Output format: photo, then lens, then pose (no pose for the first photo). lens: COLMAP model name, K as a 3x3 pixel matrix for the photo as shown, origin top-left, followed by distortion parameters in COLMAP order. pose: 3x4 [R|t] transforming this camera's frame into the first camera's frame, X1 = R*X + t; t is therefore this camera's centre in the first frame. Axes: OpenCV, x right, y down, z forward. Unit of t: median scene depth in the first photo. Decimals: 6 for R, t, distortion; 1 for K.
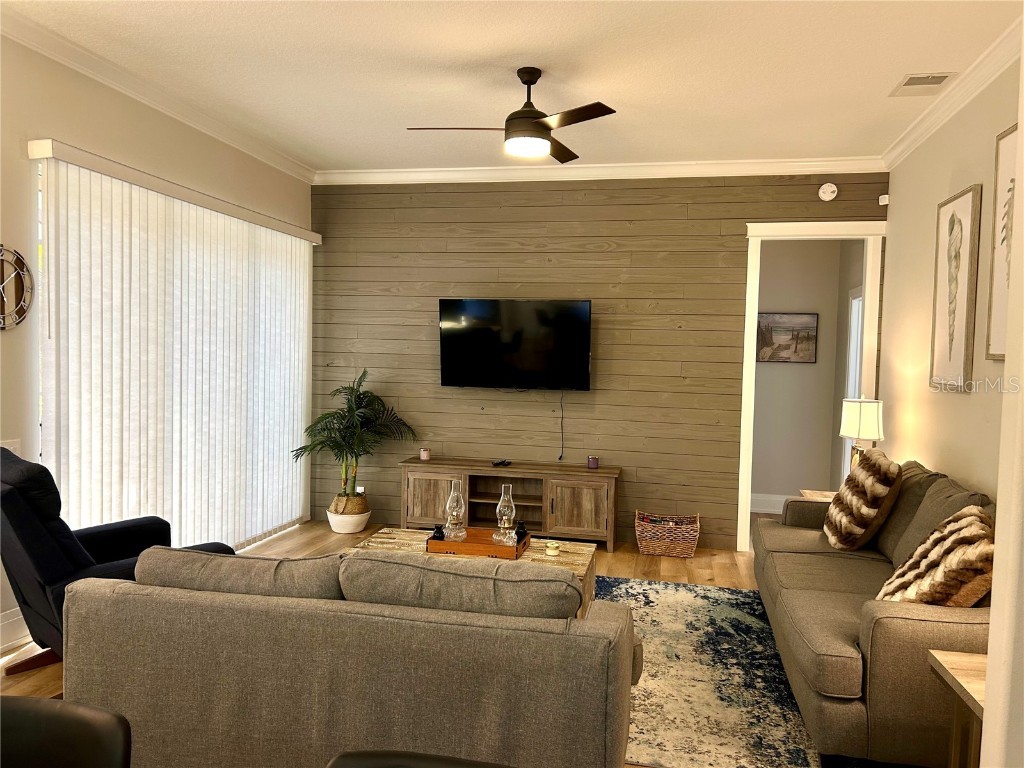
lens RADIAL K [[763.9, 0, 515.7], [0, 763.9, 390.0], [0, 0, 1]] dist [0.075412, -0.090978]
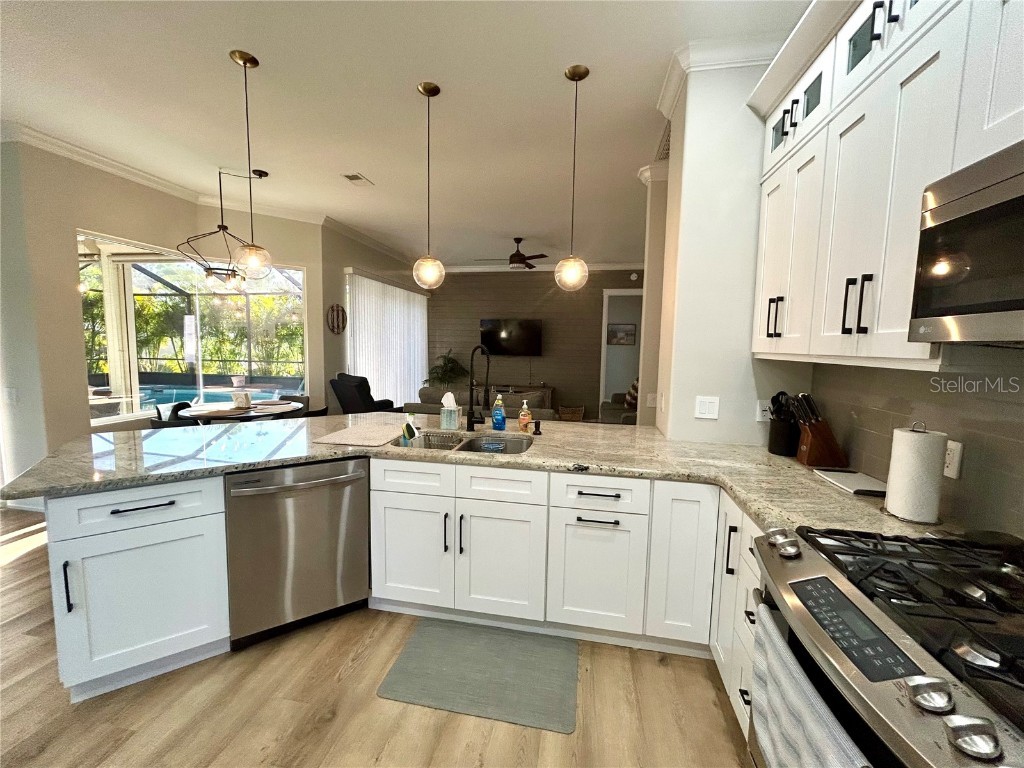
lens RADIAL K [[410.6, 0, 512.0], [0, 410.6, 384.0], [0, 0, 1]] dist [-0.003221, -0.000018]
pose [[0.999715, -0.009131, 0.022072, -0.029697], [0.008013, 0.998706, 0.050230, 0.024589], [-0.022502, -0.050039, 0.998494, -0.357247]]
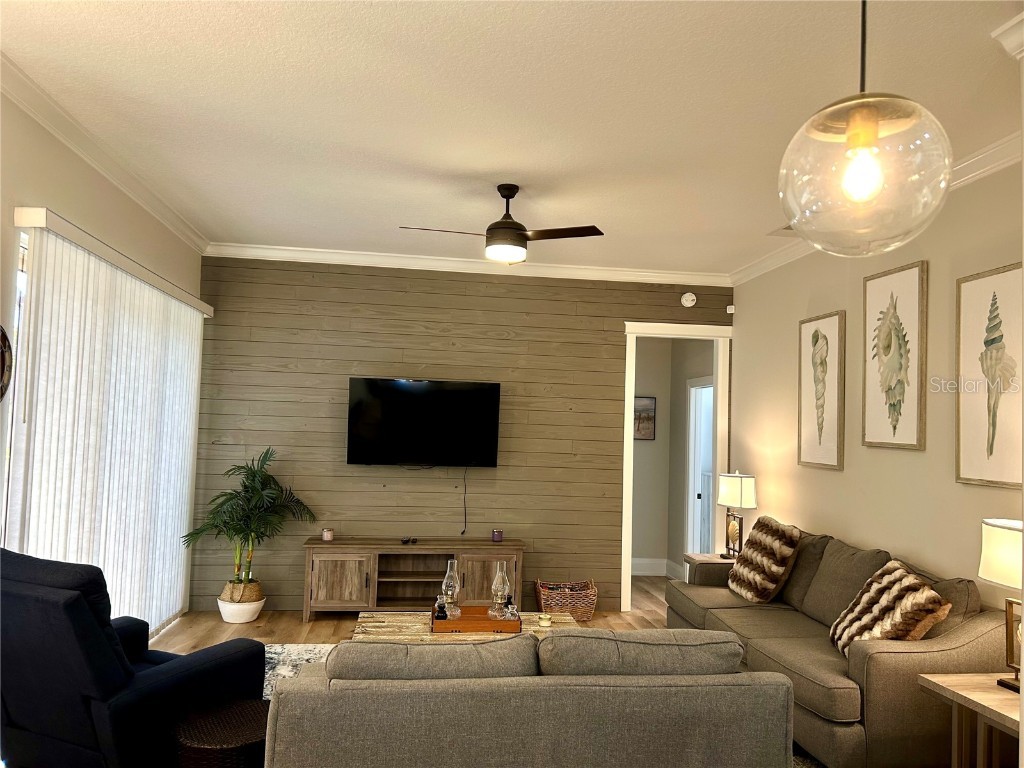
lens RADIAL K [[763.9, 0, 515.7], [0, 763.9, 390.0], [0, 0, 1]] dist [0.075412, -0.090978]
pose [[0.945545, 0.022653, 0.324702, -0.235859], [0.005816, 0.996240, -0.086440, -0.015271], [-0.325440, 0.083622, 0.941858, -0.024312]]
